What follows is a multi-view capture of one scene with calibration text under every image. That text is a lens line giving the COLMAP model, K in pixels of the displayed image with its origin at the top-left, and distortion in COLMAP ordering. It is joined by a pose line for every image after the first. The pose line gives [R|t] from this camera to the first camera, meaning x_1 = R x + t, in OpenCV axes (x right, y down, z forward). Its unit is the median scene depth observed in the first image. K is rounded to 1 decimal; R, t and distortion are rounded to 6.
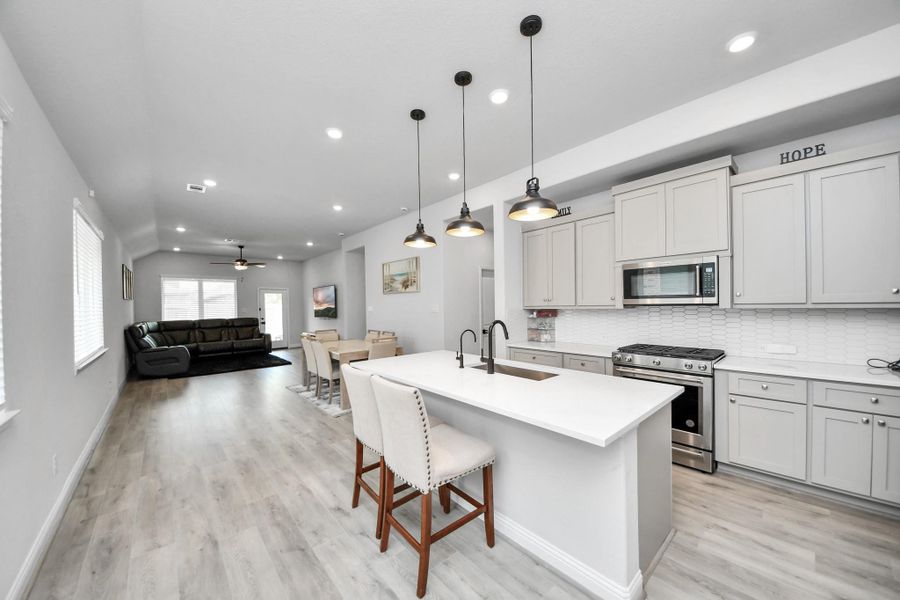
lens RADIAL K [[318.6, 0, 449.9], [0, 318.6, 306.5], [0, 0, 1]] dist [0.021500, -0.014790]
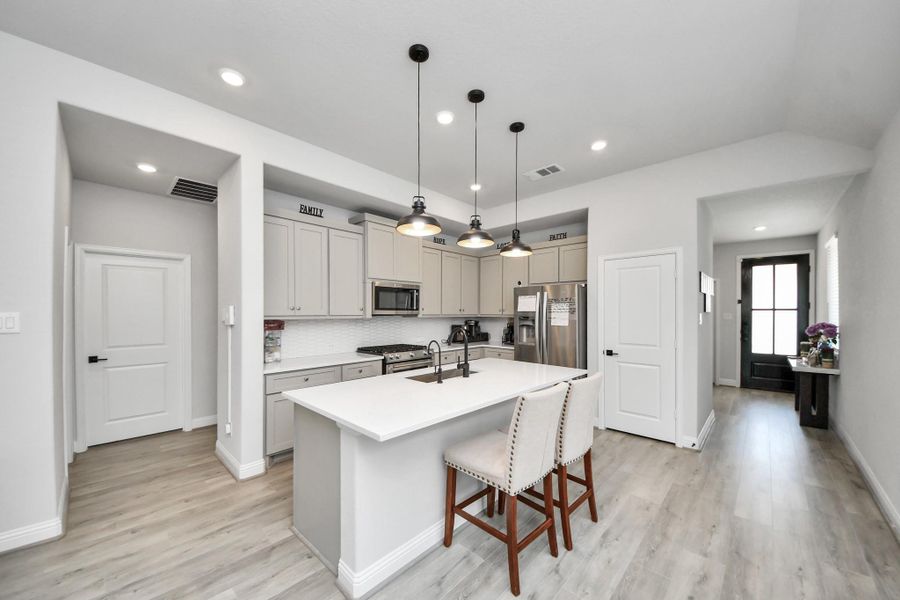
lens RADIAL K [[329.1, 0, 448.4], [0, 329.1, 311.5], [0, 0, 1]] dist [0.025408, -0.016596]
pose [[-0.085406, 0.020433, 0.996137, -0.339620], [0.001116, 0.999791, -0.020412, 0.003471], [-0.996346, -0.000632, -0.085411, 0.398002]]
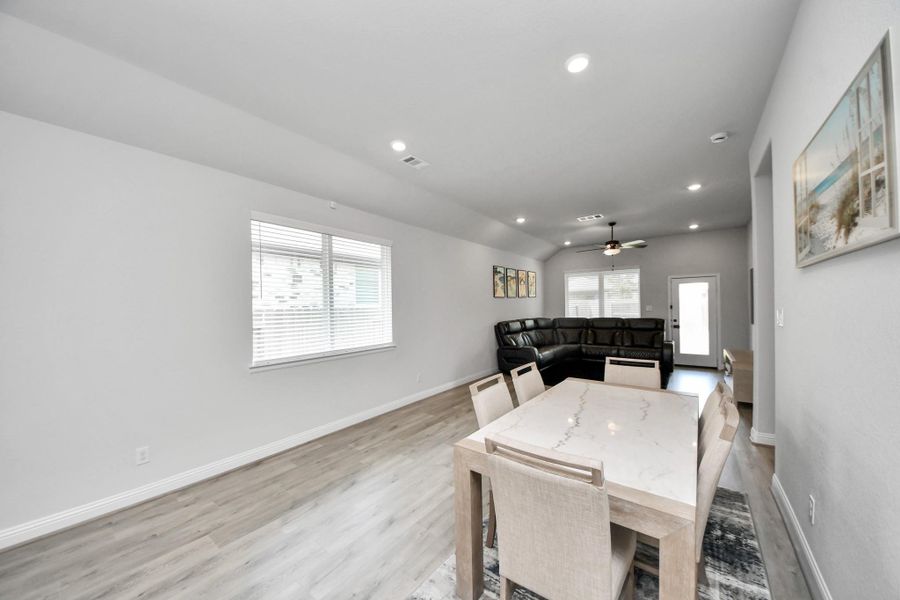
lens RADIAL K [[321.6, 0, 444.9], [0, 321.6, 306.0], [0, 0, 1]] dist [0.021830, -0.011718]
pose [[0.191162, 0.012396, -0.981480, 0.018871], [0.006296, 0.999884, 0.013855, -0.009561], [0.981538, -0.008828, 0.191062, 0.575580]]
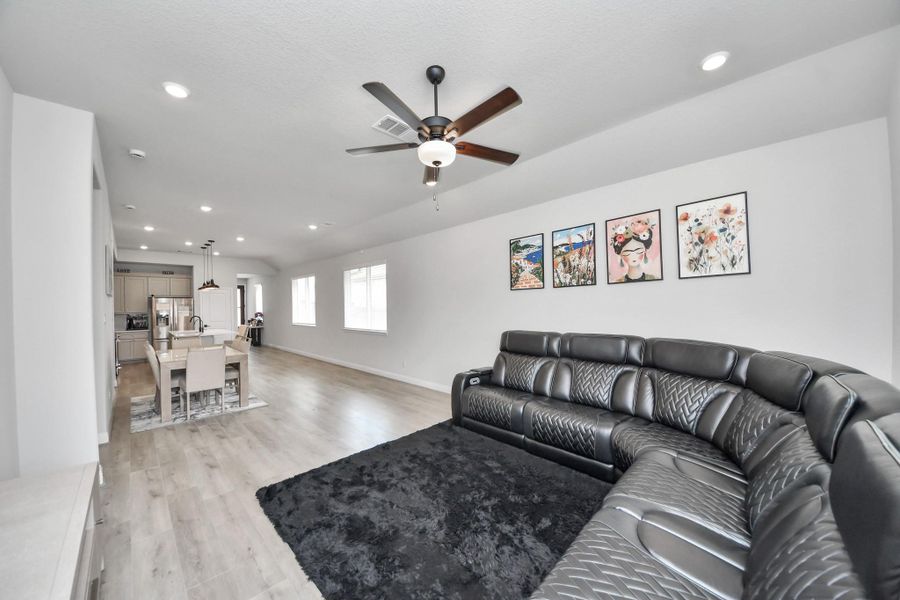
lens RADIAL K [[318.6, 0, 449.9], [0, 318.6, 306.5], [0, 0, 1]] dist [0.021500, -0.014790]
pose [[-0.997982, 0.030312, -0.055792, -0.779966], [0.030022, 0.999531, 0.006027, 0.002117], [0.055949, 0.004340, -0.998424, 1.530200]]
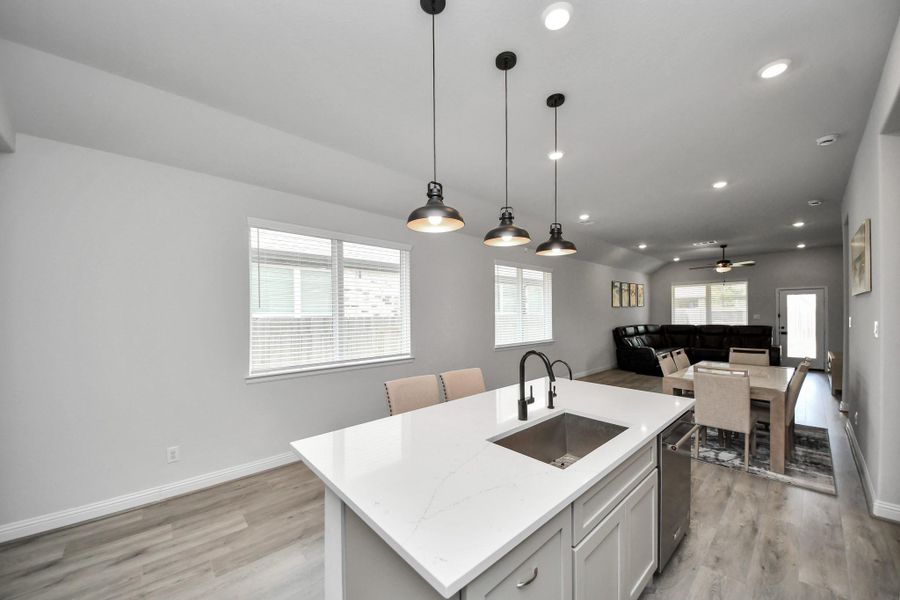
lens RADIAL K [[324.3, 0, 448.5], [0, 324.3, 315.1], [0, 0, 1]] dist [0.016289, -0.014311]
pose [[0.005947, 0.020960, -0.999763, 0.310241], [0.003896, 0.999772, 0.020983, -0.018808], [0.999975, -0.004020, 0.005864, 0.278386]]
